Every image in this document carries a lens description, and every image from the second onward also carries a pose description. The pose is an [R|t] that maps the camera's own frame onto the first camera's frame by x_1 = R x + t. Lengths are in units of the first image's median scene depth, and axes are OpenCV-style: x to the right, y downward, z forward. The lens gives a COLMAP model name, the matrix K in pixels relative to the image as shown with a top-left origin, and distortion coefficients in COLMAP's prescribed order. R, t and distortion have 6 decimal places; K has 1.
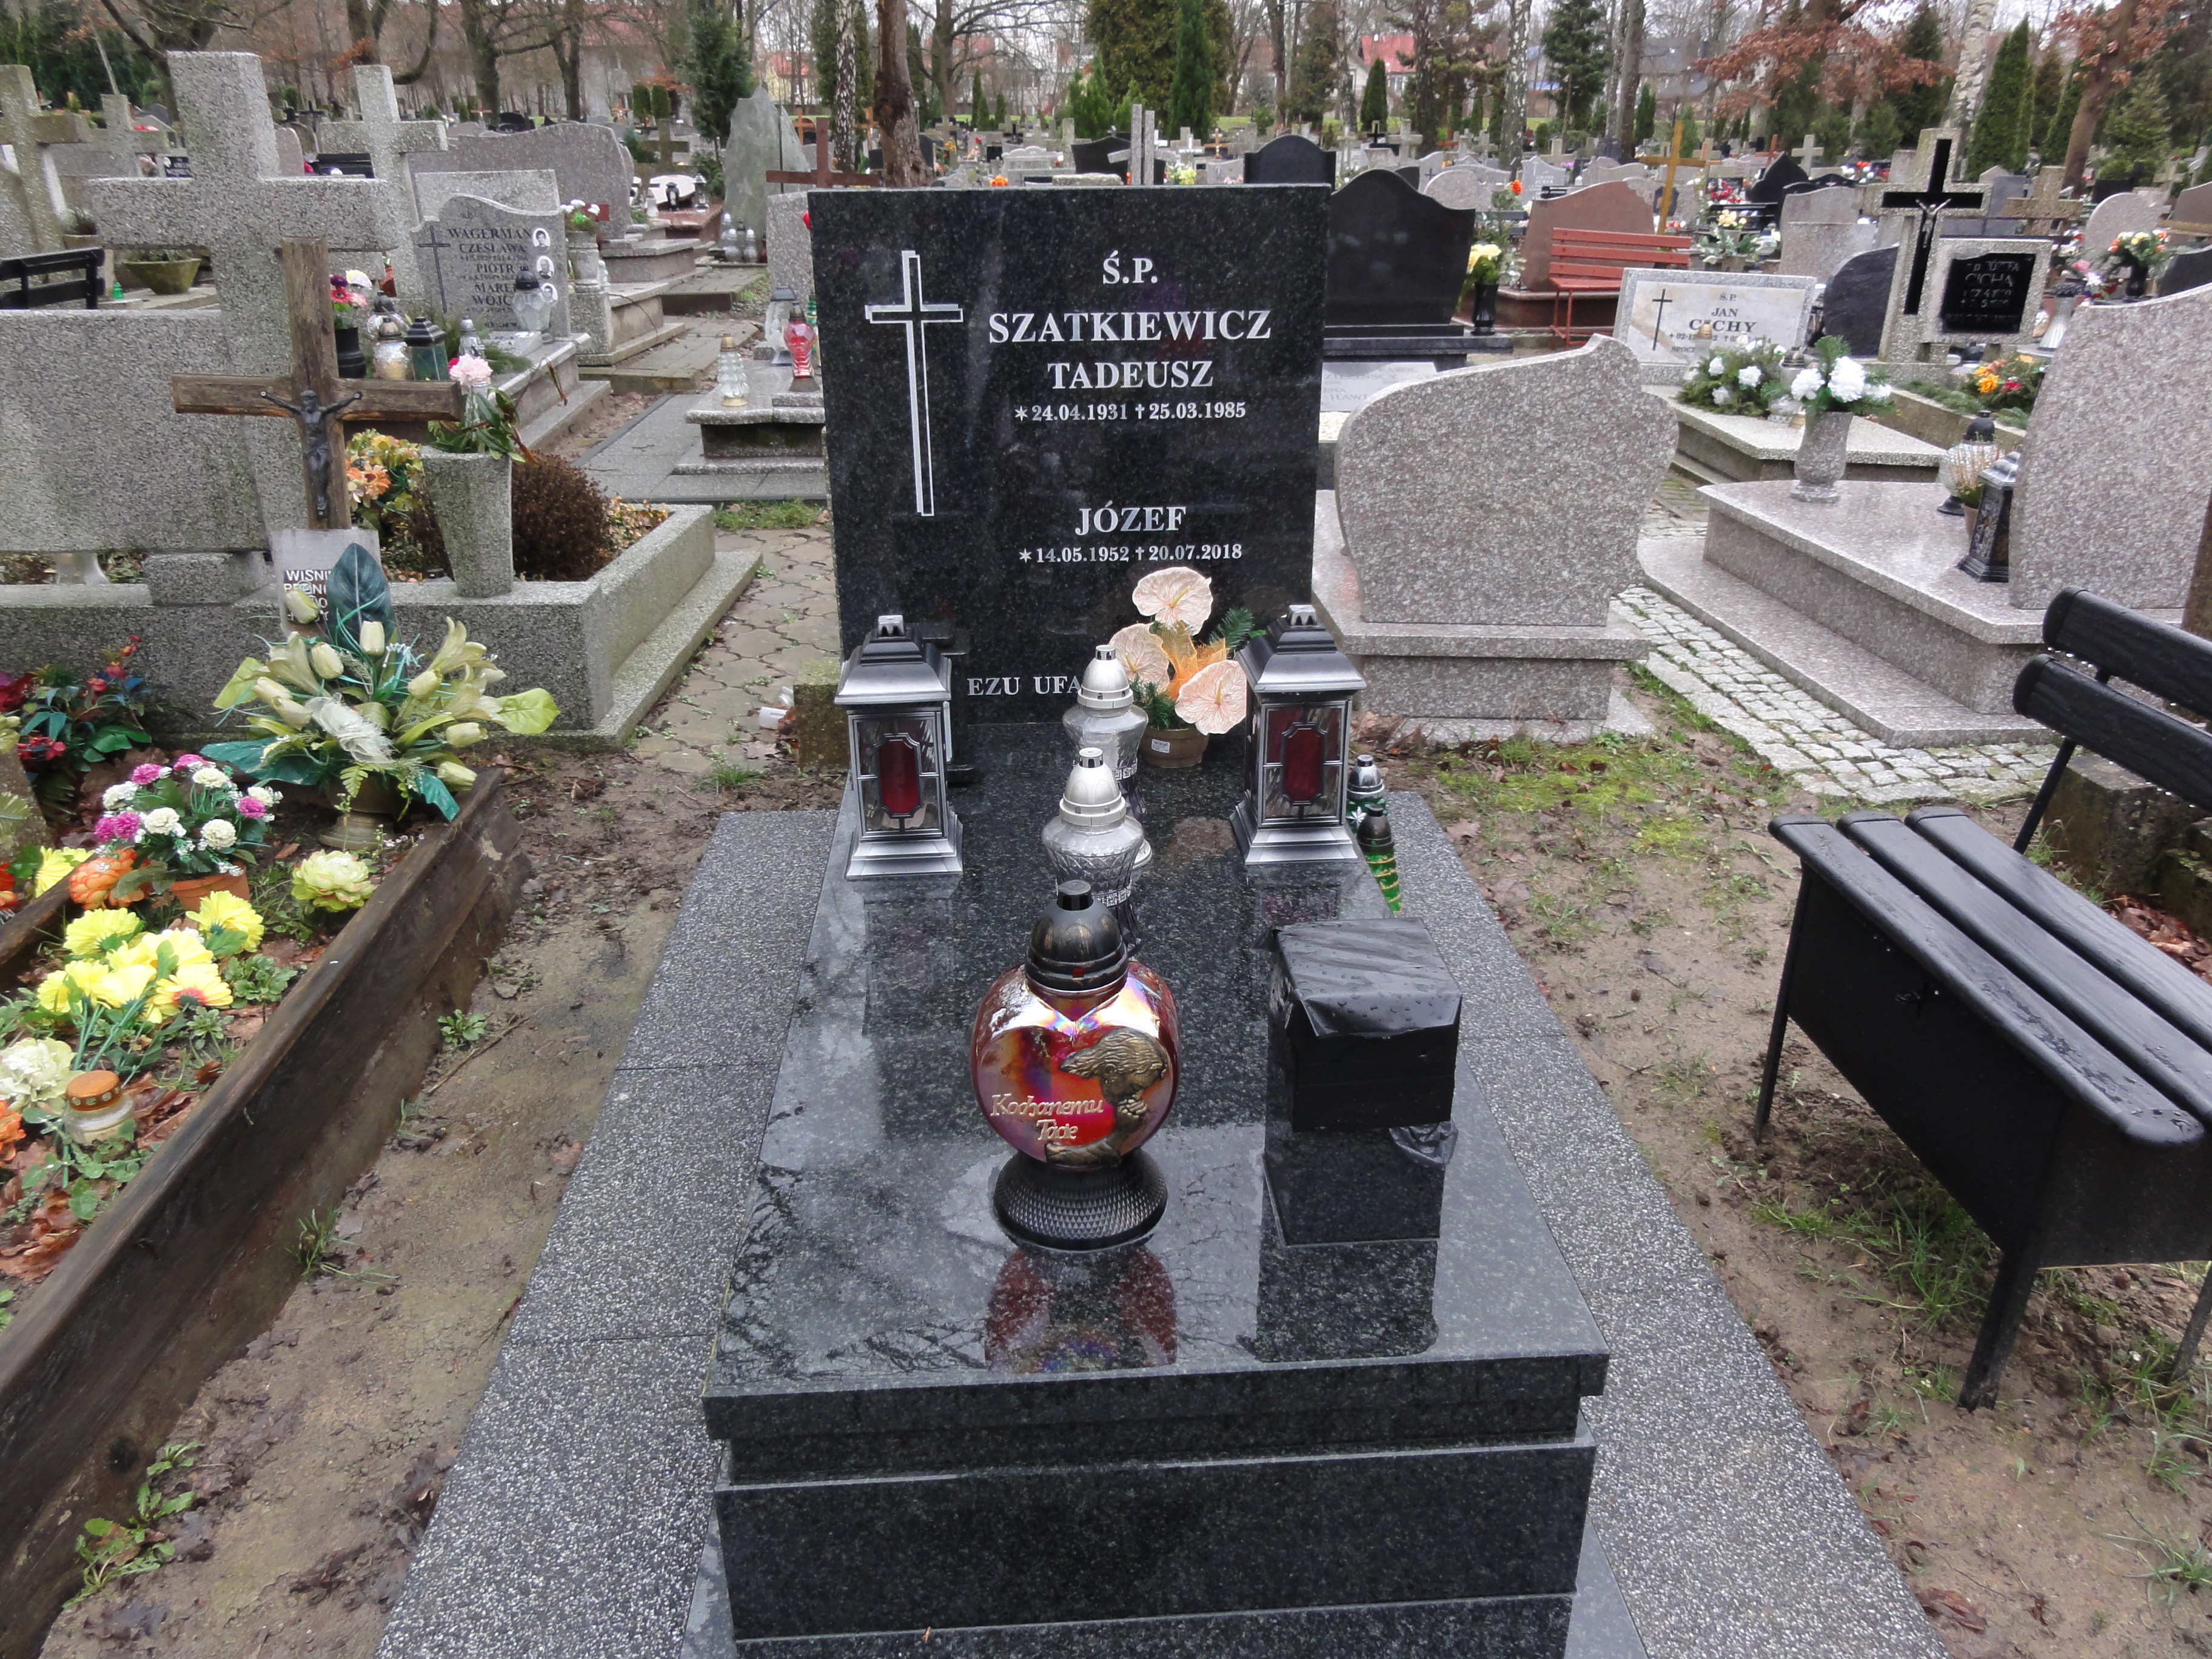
lens RADIAL K [[1573.5, 0, 1112.6], [0, 1573.5, 829.2], [0, 0, 1]] dist [0.002083, 0.001900]
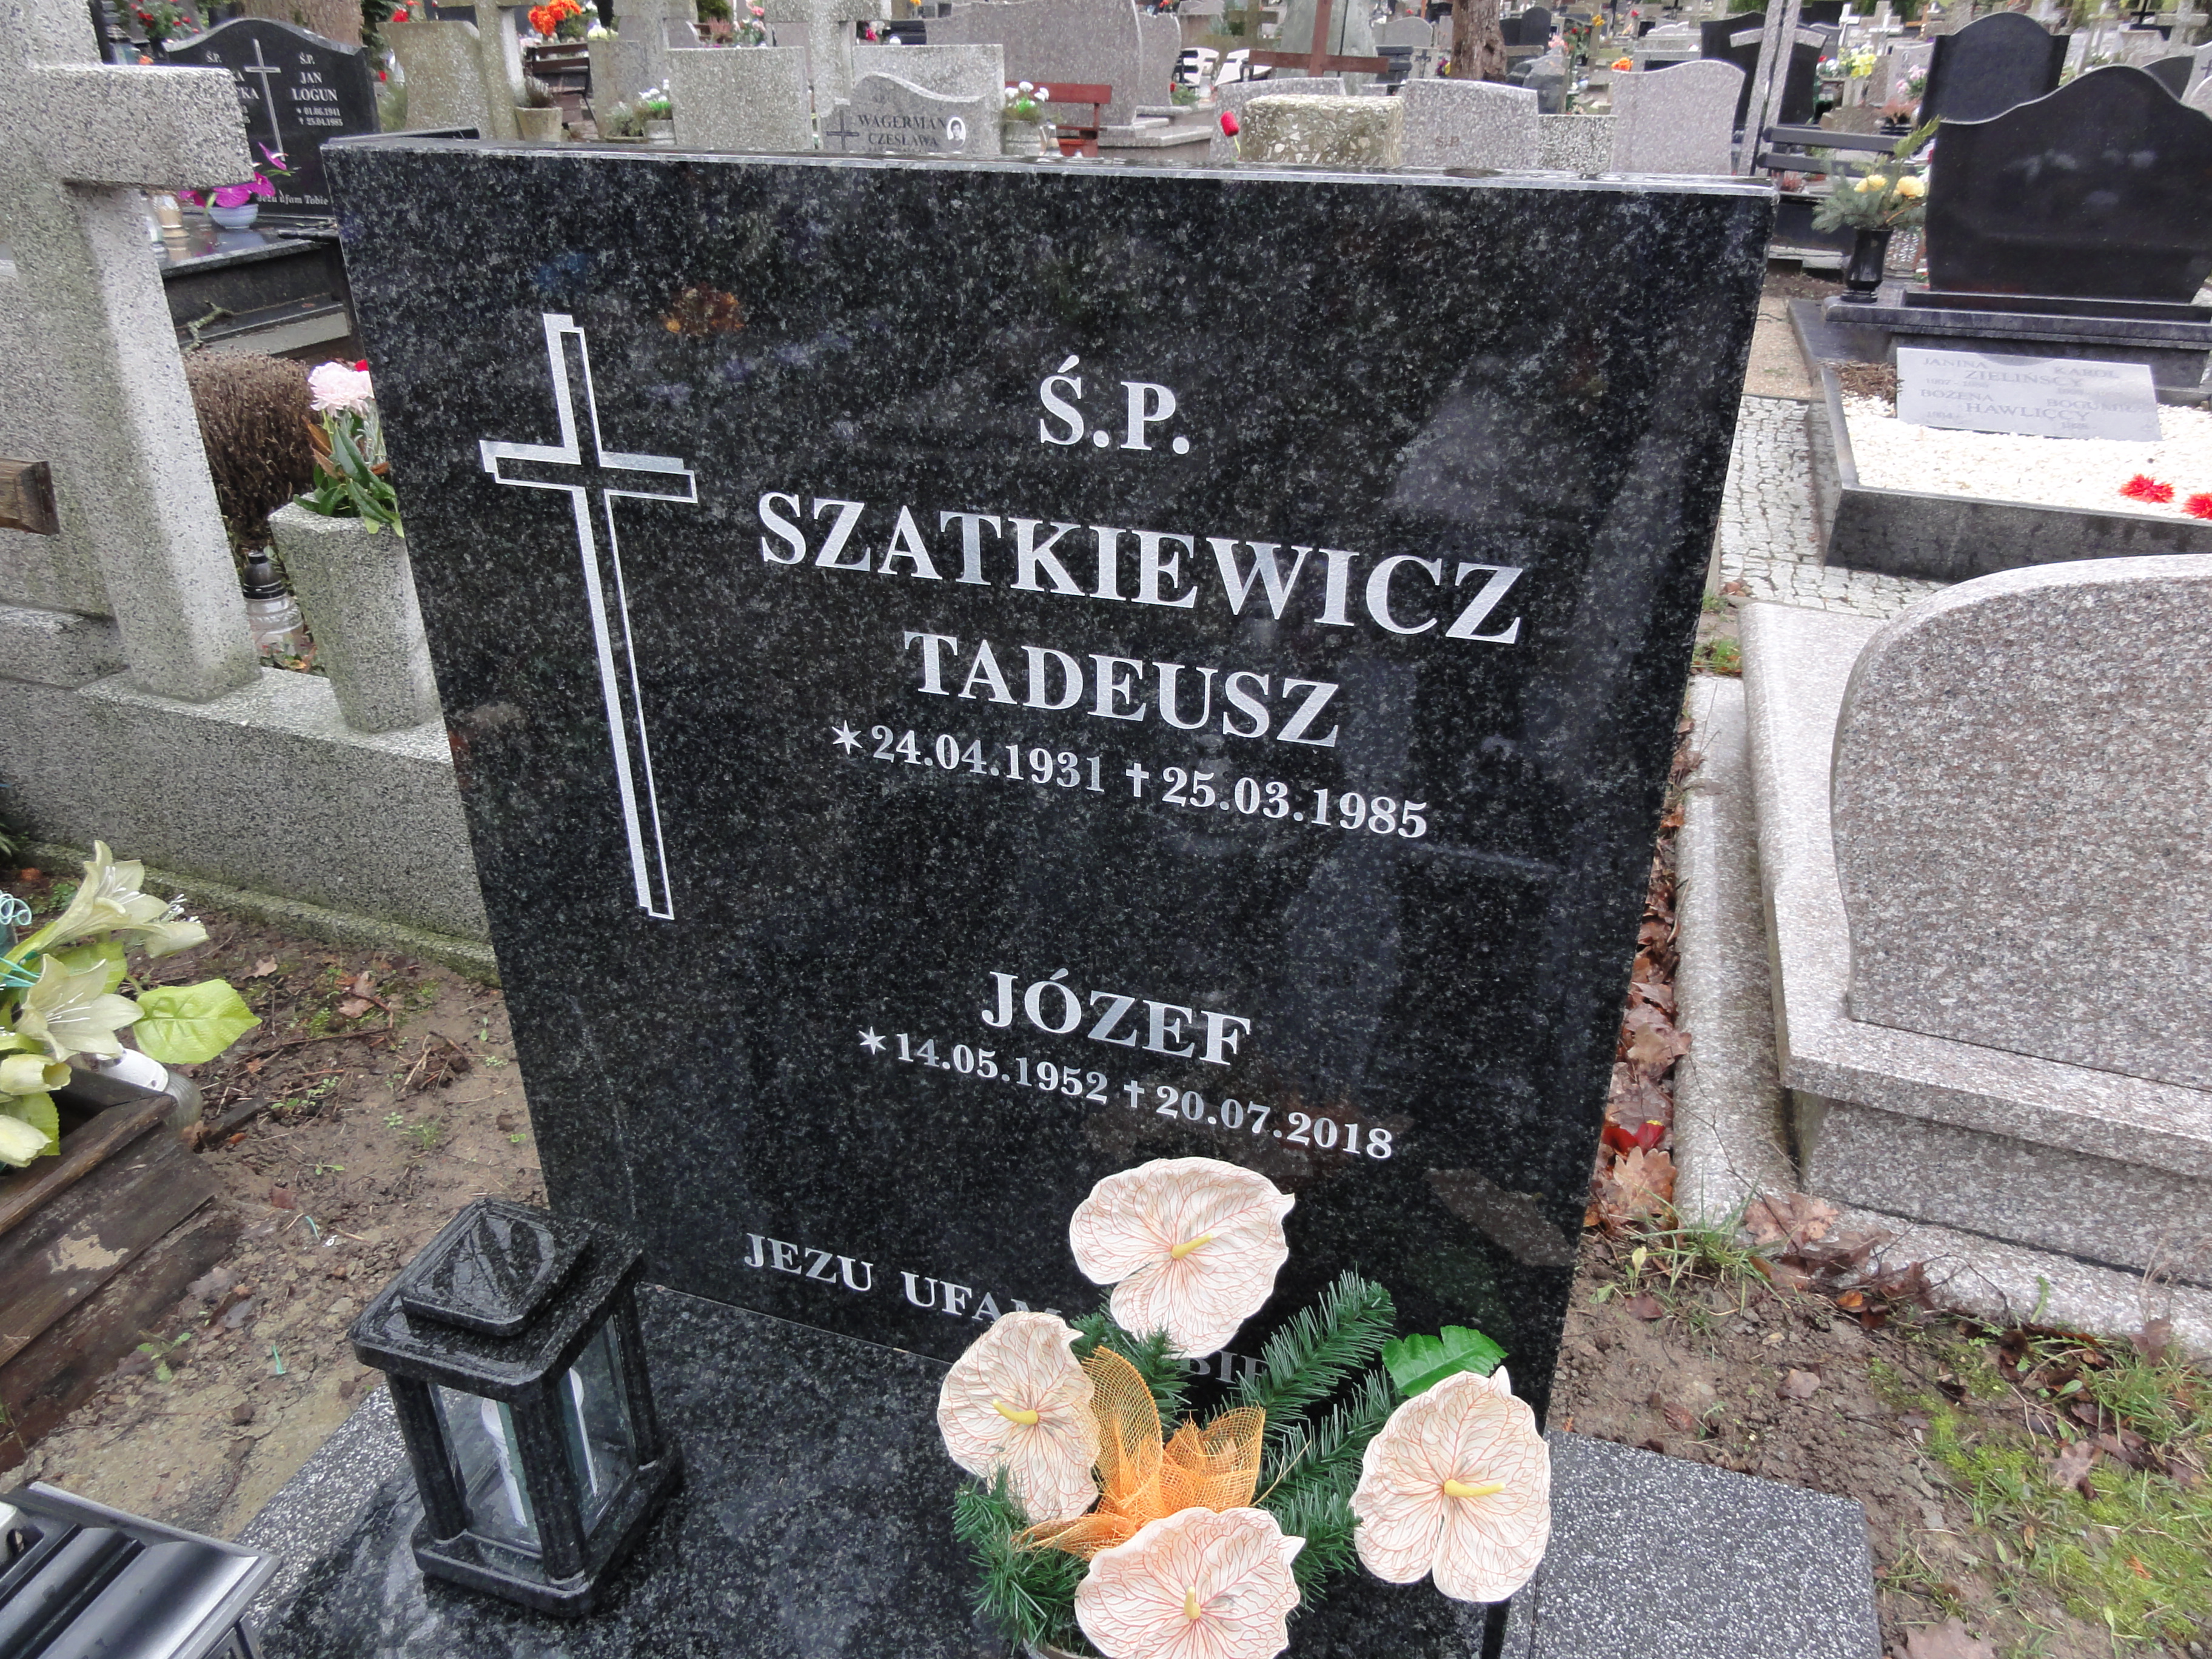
lens RADIAL K [[1573.5, 0, 1103.7], [0, 1573.5, 833.7], [0, 0, 1]] dist [0.002083, 0.001900]
pose [[0.928983, 0.180515, -0.323116, 0.132310], [-0.158000, 0.982874, 0.094839, -0.288706], [0.334703, -0.037051, 0.941595, 0.653832]]
